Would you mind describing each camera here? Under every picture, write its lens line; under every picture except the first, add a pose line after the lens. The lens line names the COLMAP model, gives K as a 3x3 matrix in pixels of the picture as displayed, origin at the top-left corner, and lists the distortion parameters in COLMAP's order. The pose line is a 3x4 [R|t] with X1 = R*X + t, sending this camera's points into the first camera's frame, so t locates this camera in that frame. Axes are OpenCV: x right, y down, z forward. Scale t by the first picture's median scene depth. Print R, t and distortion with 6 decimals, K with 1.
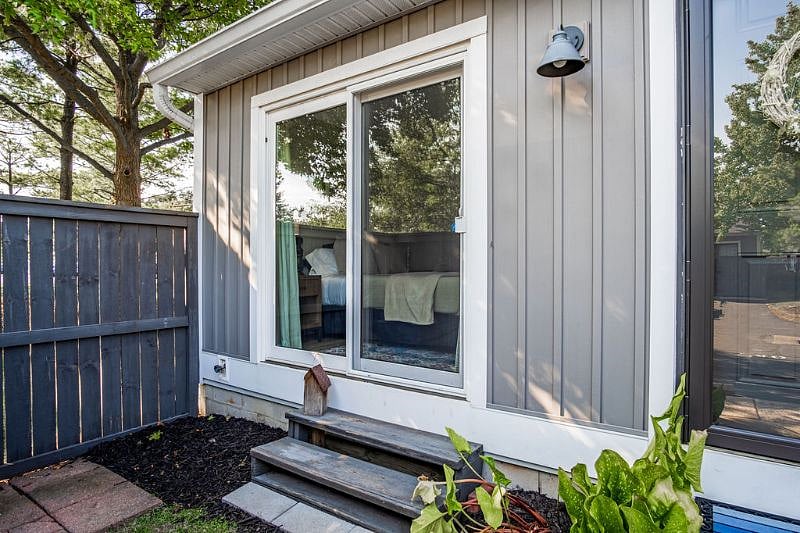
lens RADIAL K [[432.7, 0, 399.0], [0, 432.7, 269.4], [0, 0, 1]] dist [-0.016776, 0.001561]
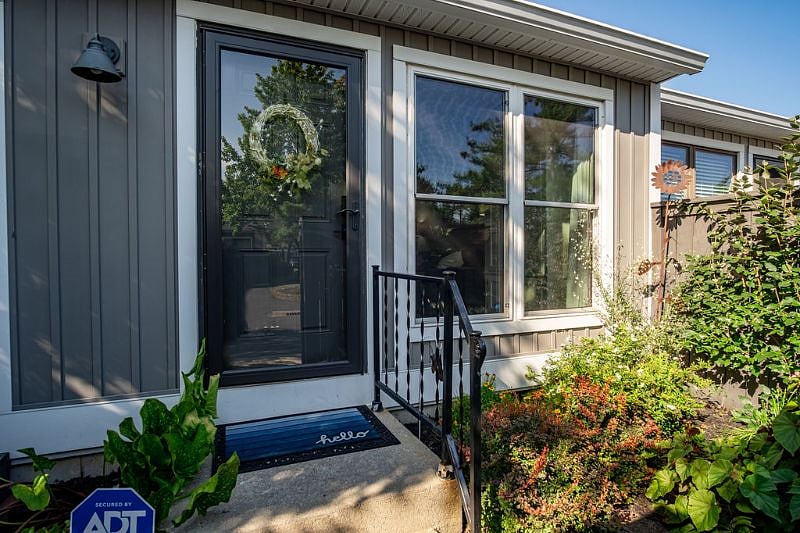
lens RADIAL K [[432.7, 0, 399.0], [0, 432.7, 269.4], [0, 0, 1]] dist [-0.016776, 0.001561]
pose [[0.539954, -0.020837, 0.841437, -0.145374], [0.004703, 0.999753, 0.021739, -0.000109], [-0.841681, -0.007781, 0.539918, -0.250601]]
